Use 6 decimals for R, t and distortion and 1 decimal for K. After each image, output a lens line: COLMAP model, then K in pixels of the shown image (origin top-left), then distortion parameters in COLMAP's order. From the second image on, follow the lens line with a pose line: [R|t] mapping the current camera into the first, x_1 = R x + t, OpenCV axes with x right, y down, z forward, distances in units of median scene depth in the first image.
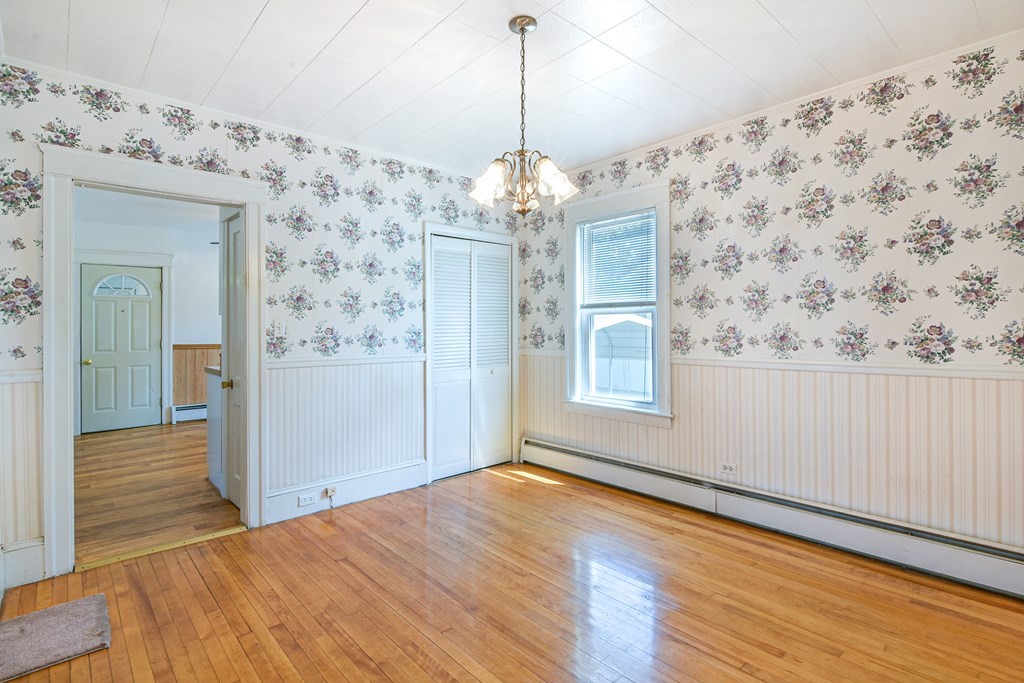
lens RADIAL K [[497.7, 0, 540.6], [0, 497.7, 325.8], [0, 0, 1]] dist [0.004681, -0.005281]
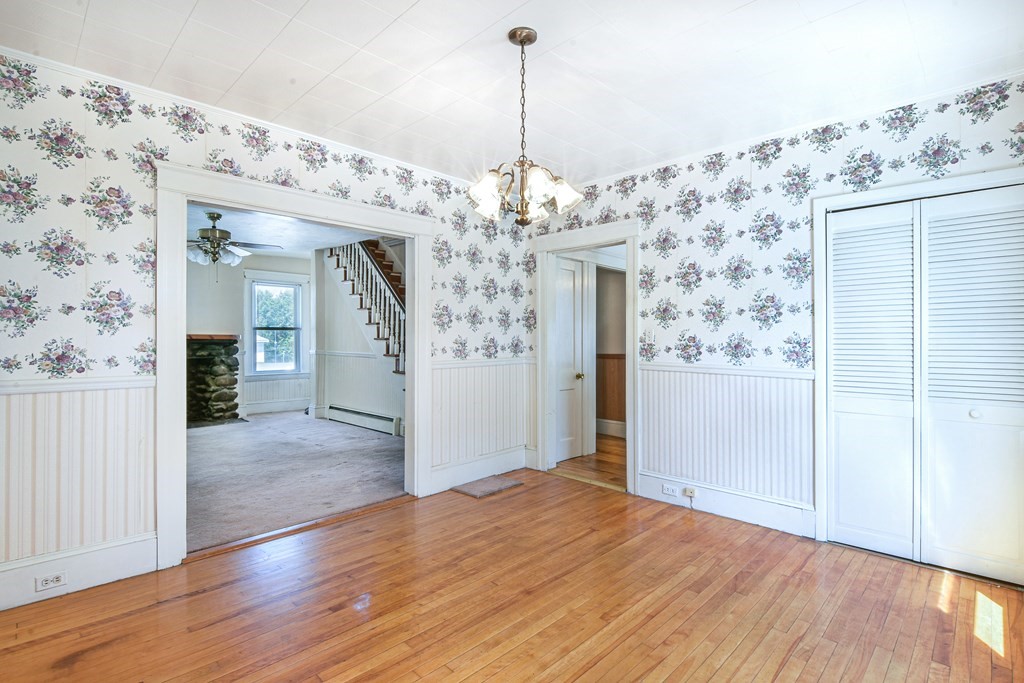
lens RADIAL K [[497.7, 0, 514.1], [0, 497.7, 336.0], [0, 0, 1]] dist [0.004681, -0.005281]
pose [[0.041639, 0.006028, -0.999115, 0.632989], [0.001911, 0.999979, 0.006112, -0.003726], [0.999131, -0.002163, 0.041626, 0.609313]]
